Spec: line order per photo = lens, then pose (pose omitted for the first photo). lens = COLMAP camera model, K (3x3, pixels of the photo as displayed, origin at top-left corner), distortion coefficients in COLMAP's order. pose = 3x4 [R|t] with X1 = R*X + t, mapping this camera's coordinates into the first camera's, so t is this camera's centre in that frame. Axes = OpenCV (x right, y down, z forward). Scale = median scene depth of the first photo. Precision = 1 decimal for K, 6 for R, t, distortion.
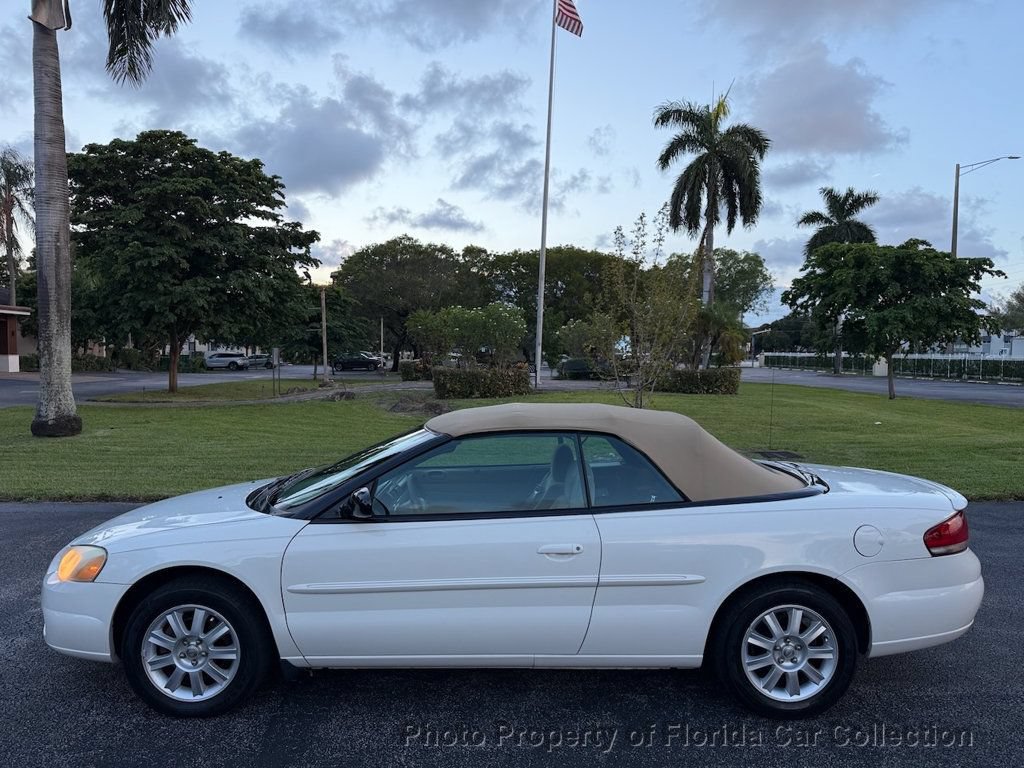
lens RADIAL K [[741.6, 0, 514.2], [0, 741.6, 414.1], [0, 0, 1]] dist [0.031390, -0.037132]
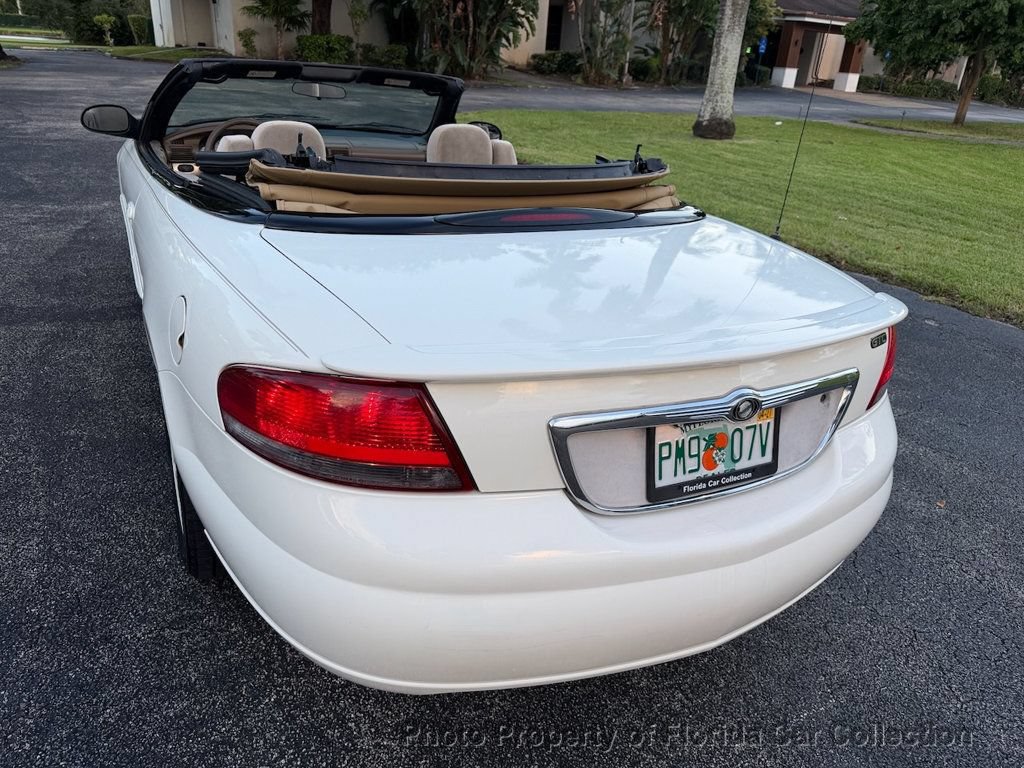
lens RADIAL K [[741.6, 0, 502.2], [0, 741.6, 384.6], [0, 0, 1]] dist [0.031390, -0.037132]
pose [[0.424430, 0.391023, -0.816676, 0.173983], [-0.138002, 0.919344, 0.368459, 0.001477], [0.894882, -0.043682, 0.444160, 0.179410]]
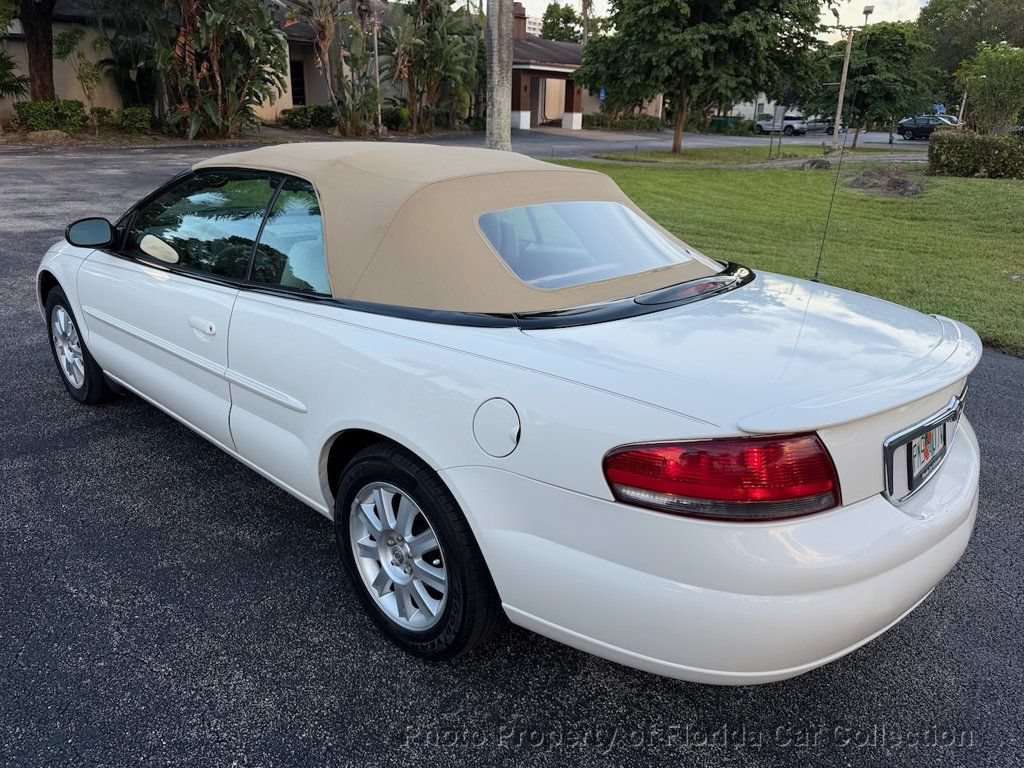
lens RADIAL K [[741.6, 0, 499.4], [0, 741.6, 392.4], [0, 0, 1]] dist [0.031390, -0.037132]
pose [[0.705021, 0.261274, -0.659303, 0.149746], [-0.076697, 0.952300, 0.295370, -0.000850], [0.705027, -0.157675, 0.691430, 0.120625]]
